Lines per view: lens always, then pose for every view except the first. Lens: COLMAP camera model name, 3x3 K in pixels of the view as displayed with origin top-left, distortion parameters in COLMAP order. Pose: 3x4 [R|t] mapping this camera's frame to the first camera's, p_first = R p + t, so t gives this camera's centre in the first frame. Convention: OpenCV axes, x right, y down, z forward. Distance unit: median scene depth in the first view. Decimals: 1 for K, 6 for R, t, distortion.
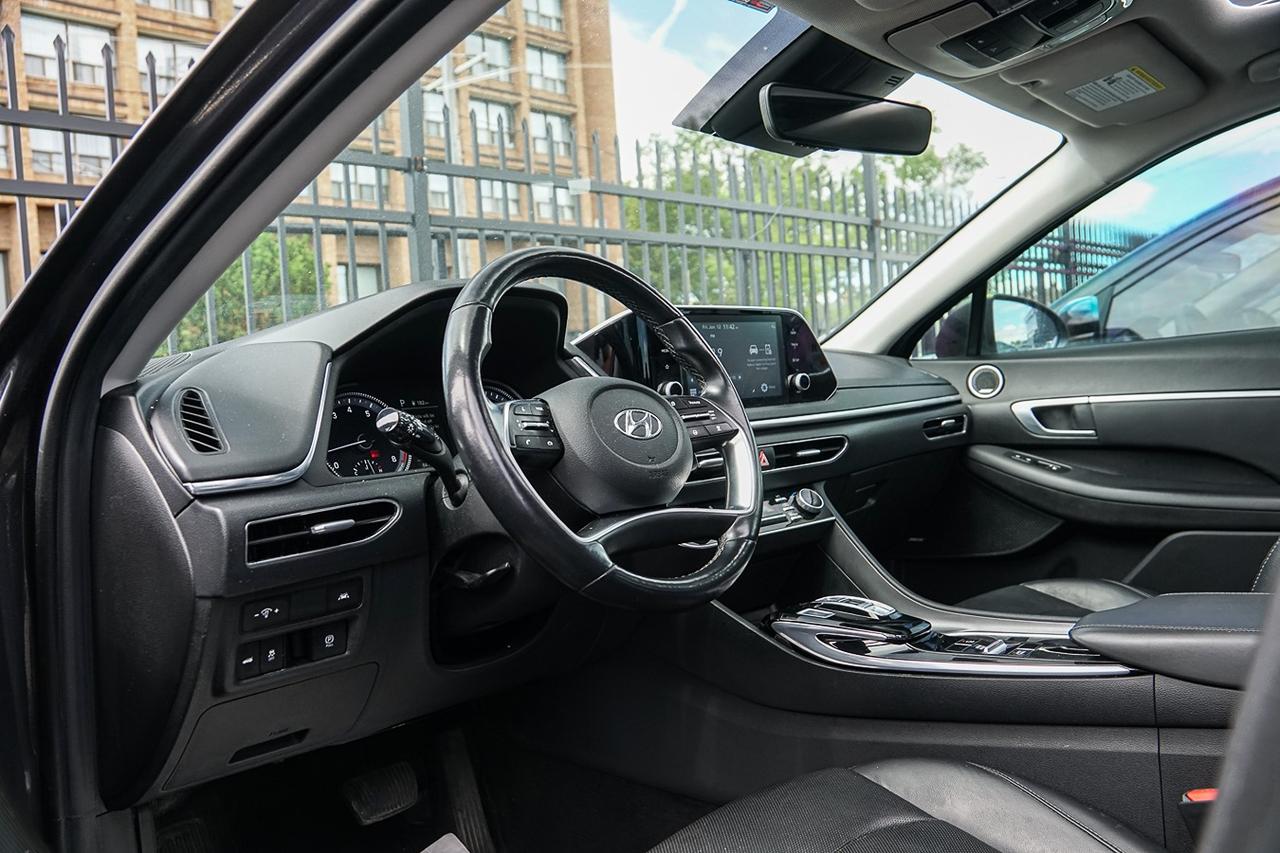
lens RADIAL K [[1022.5, 0, 617.7], [0, 1022.5, 405.5], [0, 0, 1]] dist [-0.141022, 0.108276]
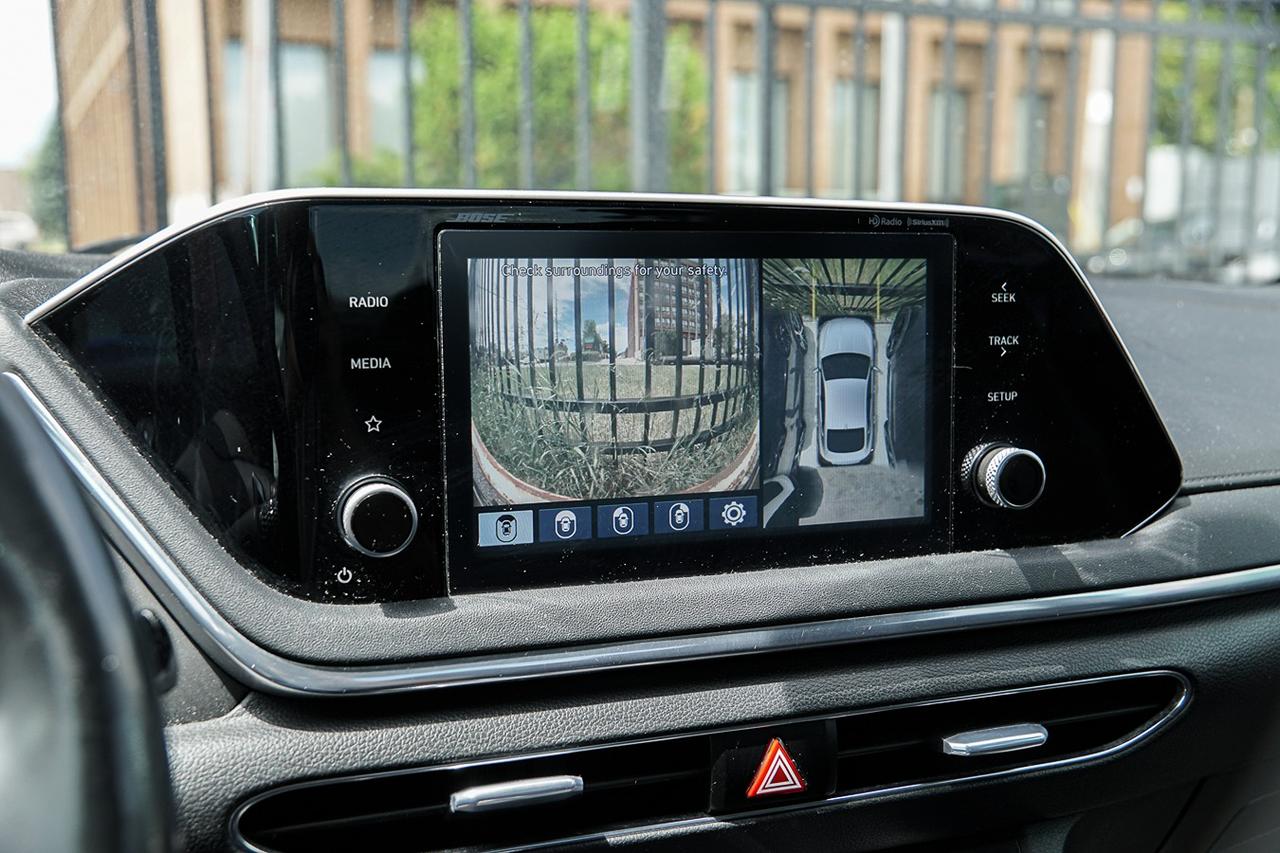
lens RADIAL K [[1349.9, 0, 640.0], [0, 1349.9, 426.5], [0, 0, 1]] dist [-0.020684, 0.159102]
pose [[0.935420, 0.106678, -0.337059, 0.233038], [-0.065140, 0.989072, 0.132259, -0.088512], [0.347485, -0.101762, 0.932147, 0.695009]]
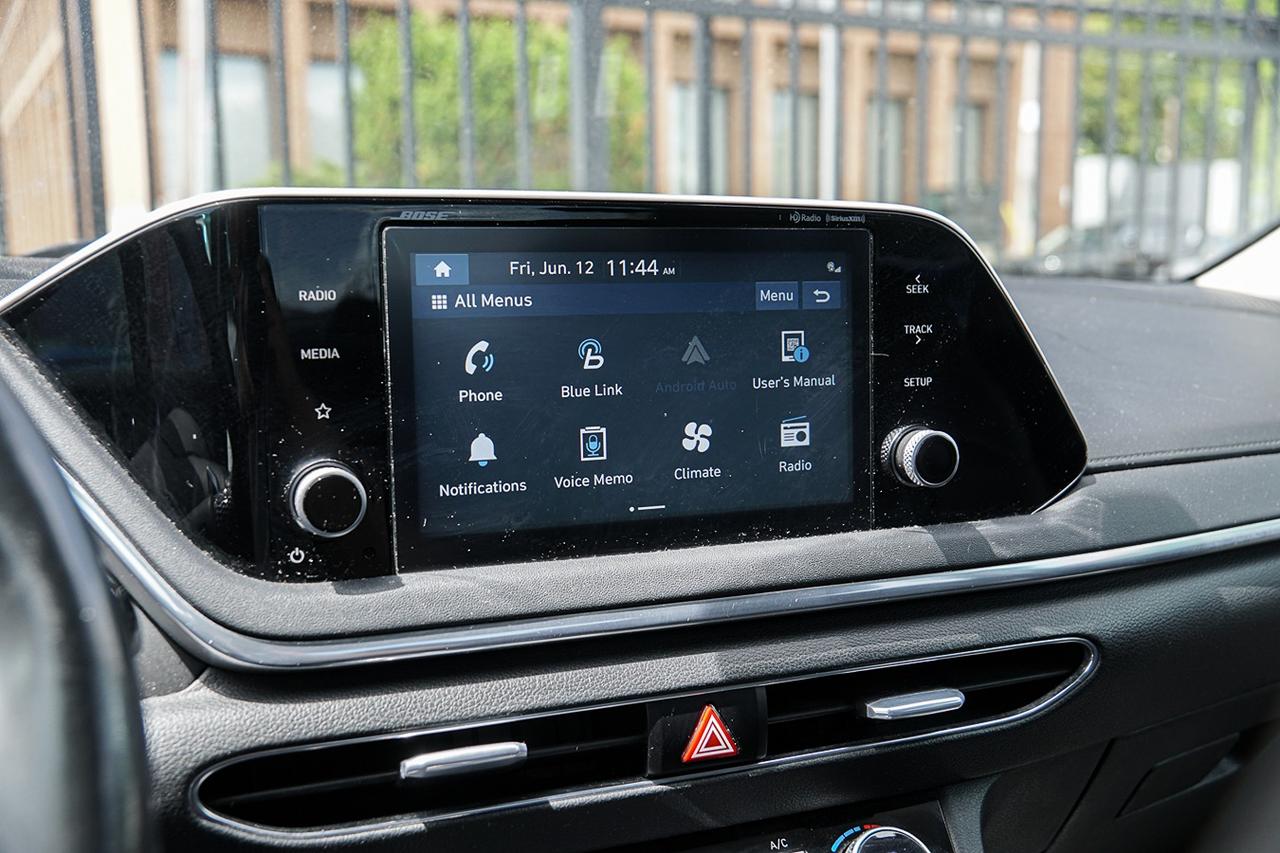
lens RADIAL K [[1349.9, 0, 640.0], [0, 1349.9, 426.5], [0, 0, 1]] dist [-0.020684, 0.159102]
pose [[0.949692, 0.092165, -0.299316, 0.243503], [-0.057616, 0.990822, 0.122281, -0.084326], [0.307839, -0.098884, 0.946286, 0.674285]]
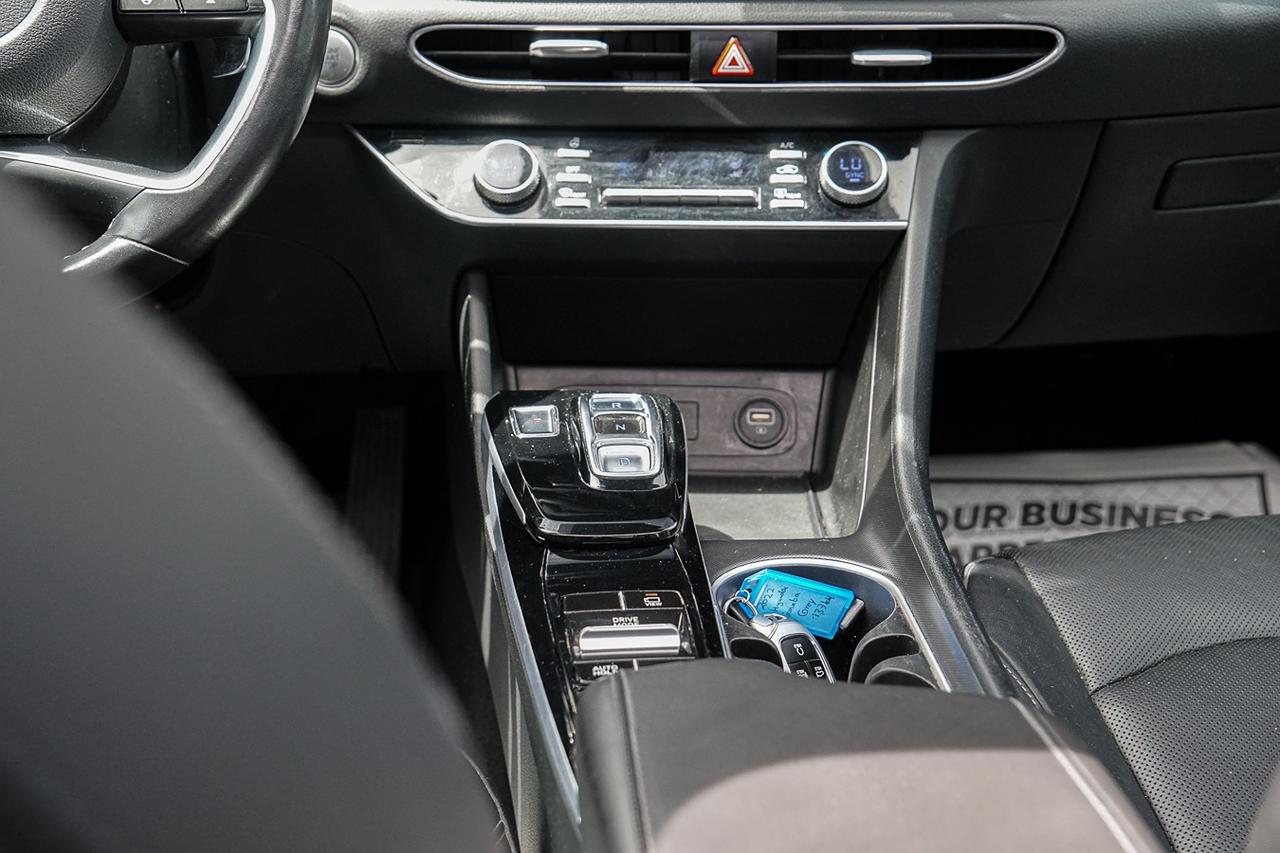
lens RADIAL K [[1828.0, 0, 633.8], [0, 1828.0, 426.9], [0, 0, 1]] dist [0.157135, 0.036208]
pose [[0.734306, 0.313831, -0.601917, 0.679155], [-0.056218, 0.911782, 0.406807, -0.130967], [0.676486, -0.264882, 0.687171, 0.398920]]
